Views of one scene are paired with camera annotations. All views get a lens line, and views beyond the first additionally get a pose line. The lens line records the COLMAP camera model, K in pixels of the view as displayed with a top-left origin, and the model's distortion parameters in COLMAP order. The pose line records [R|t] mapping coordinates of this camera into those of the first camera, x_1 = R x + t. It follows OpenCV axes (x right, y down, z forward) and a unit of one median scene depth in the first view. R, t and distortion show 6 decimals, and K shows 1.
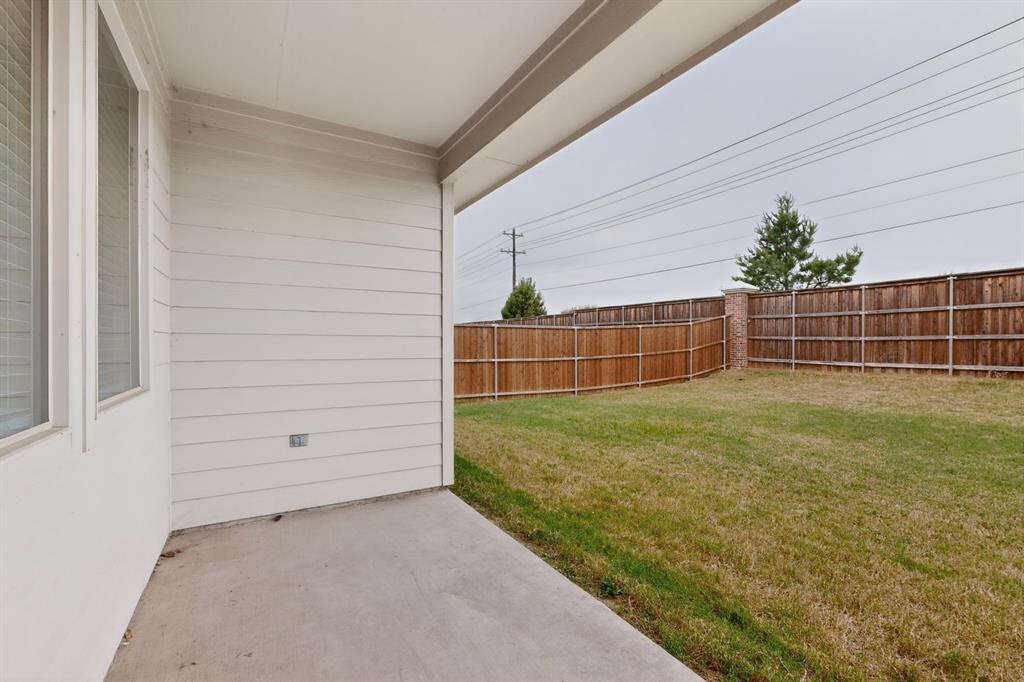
lens RADIAL K [[447.0, 0, 509.7], [0, 447.0, 342.7], [0, 0, 1]] dist [-0.008268, -0.000434]
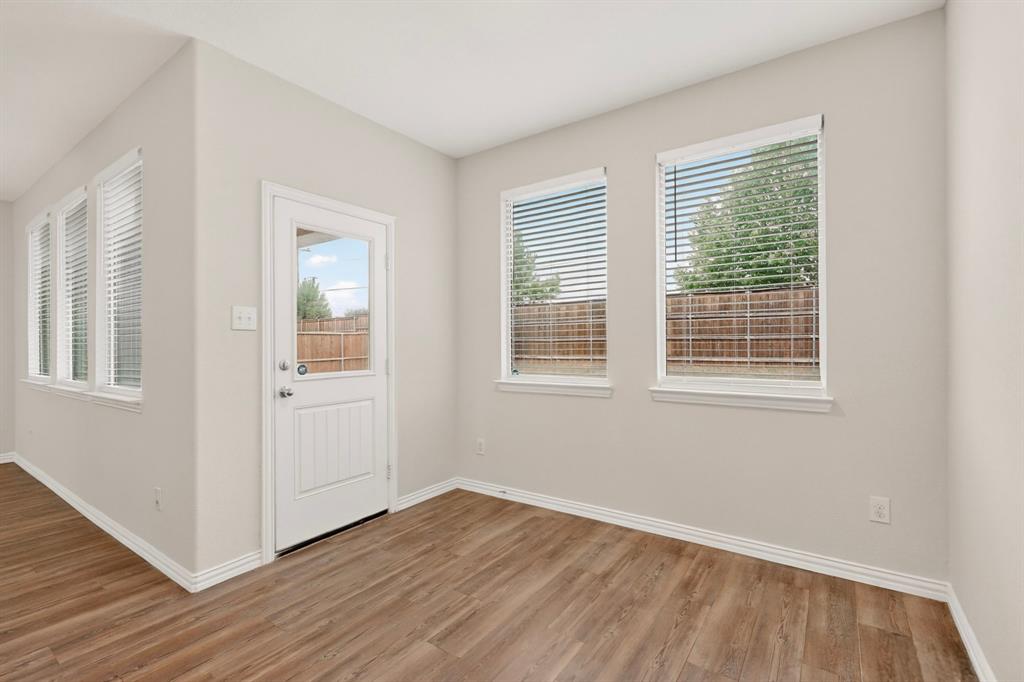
lens RADIAL K [[447.0, 0, 511.5], [0, 447.0, 343.6], [0, 0, 1]] dist [-0.008268, -0.000434]
pose [[0.898544, -0.013425, 0.438677, 0.019712], [0.012693, 0.999909, 0.004602, -0.004146], [-0.438699, 0.001433, 0.898633, -0.224346]]
